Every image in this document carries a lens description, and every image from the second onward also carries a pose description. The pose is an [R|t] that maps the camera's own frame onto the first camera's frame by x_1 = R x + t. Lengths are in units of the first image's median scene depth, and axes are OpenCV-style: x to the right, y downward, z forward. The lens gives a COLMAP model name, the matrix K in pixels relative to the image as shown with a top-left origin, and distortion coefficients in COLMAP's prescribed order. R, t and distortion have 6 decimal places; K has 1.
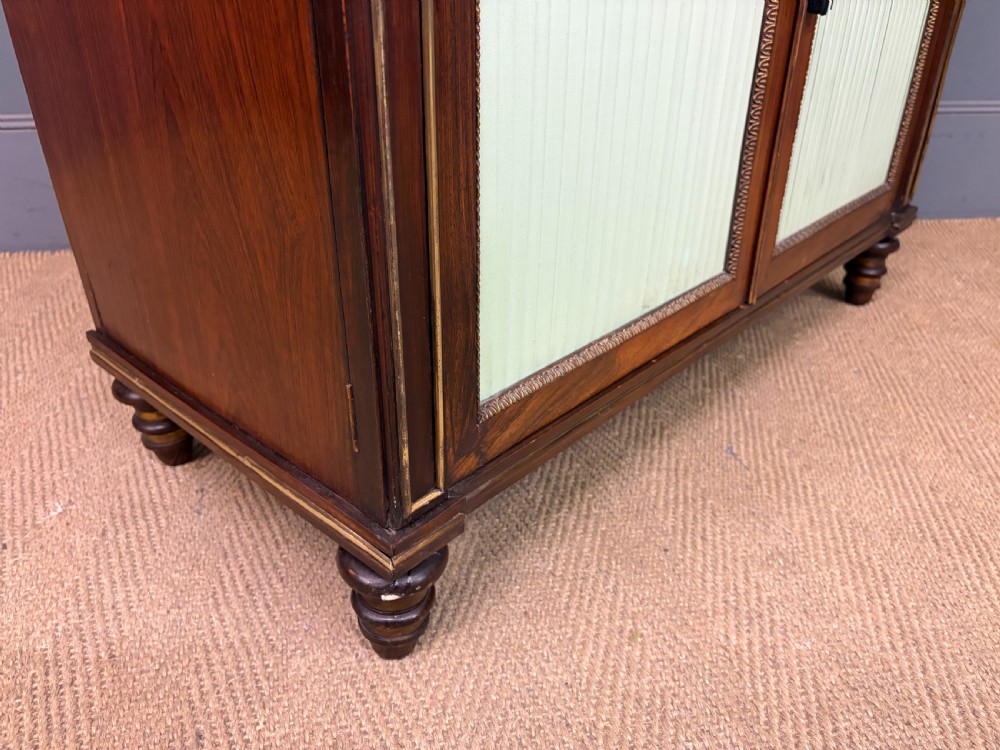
lens RADIAL K [[762.3, 0, 503.6], [0, 762.3, 367.9], [0, 0, 1]] dist [0.039187, -0.055469]
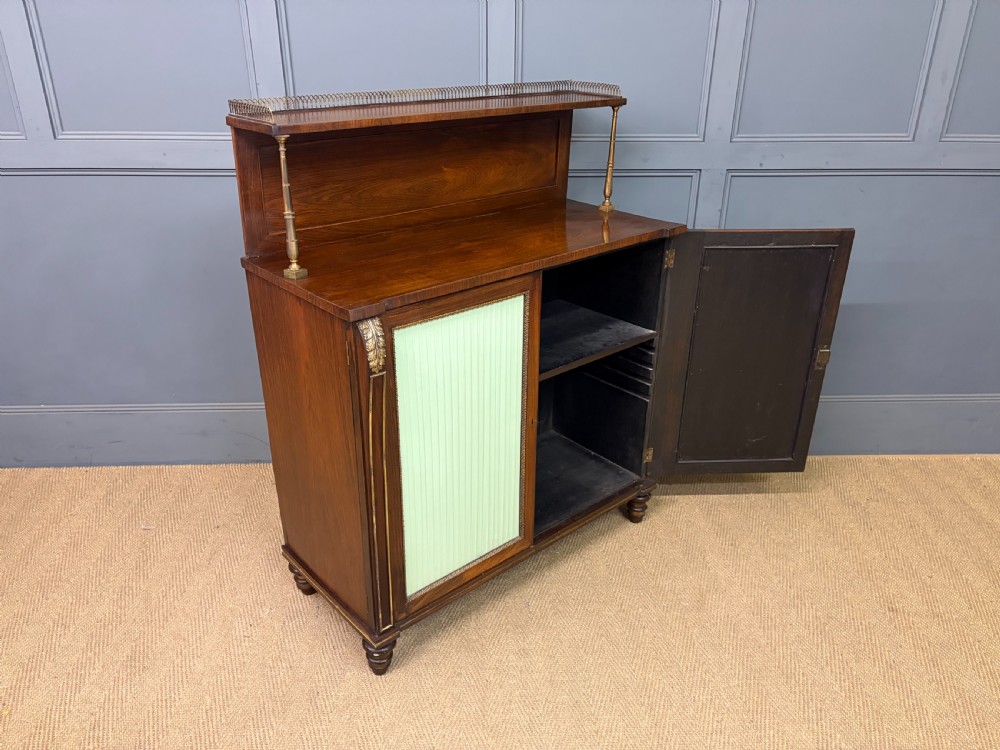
lens RADIAL K [[762.3, 0, 496.5], [0, 762.3, 372.7], [0, 0, 1]] dist [0.039187, -0.055469]
pose [[0.993488, 0.041824, -0.105980, 0.547741], [-0.048491, 0.996951, -0.061127, -0.609694], [0.103101, 0.065868, 0.992488, -1.907278]]
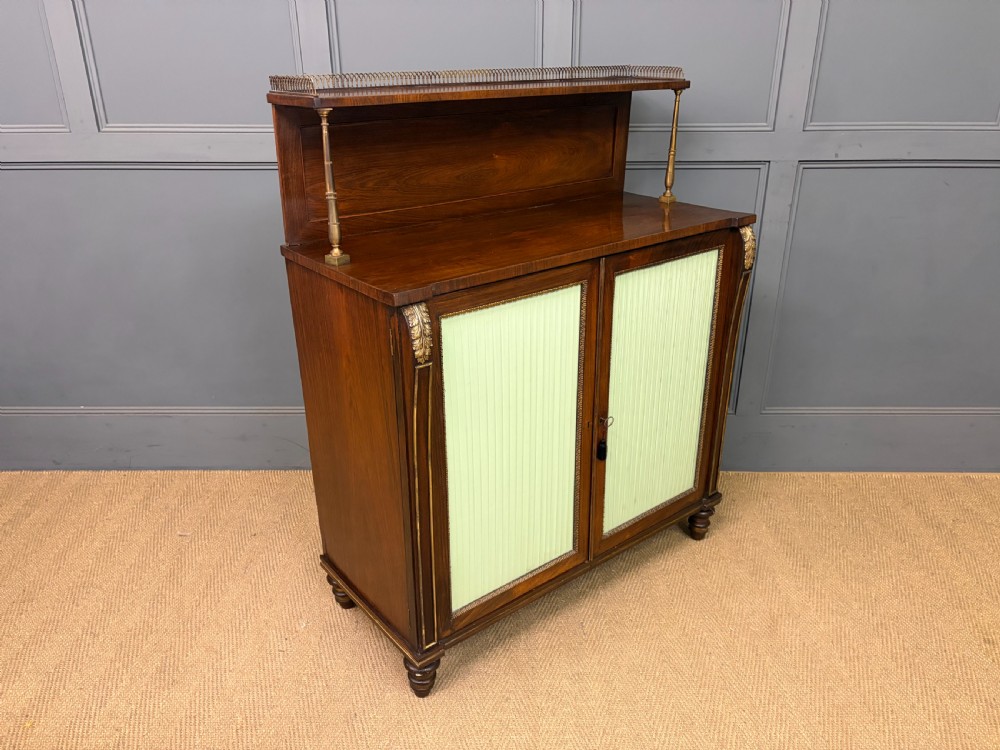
lens RADIAL K [[762.3, 0, 496.4], [0, 762.3, 374.9], [0, 0, 1]] dist [0.039187, -0.055469]
pose [[0.985530, 0.047618, -0.162673, 0.491365], [-0.061647, 0.994699, -0.082307, -0.542981], [0.157892, 0.091144, 0.983241, -1.701444]]
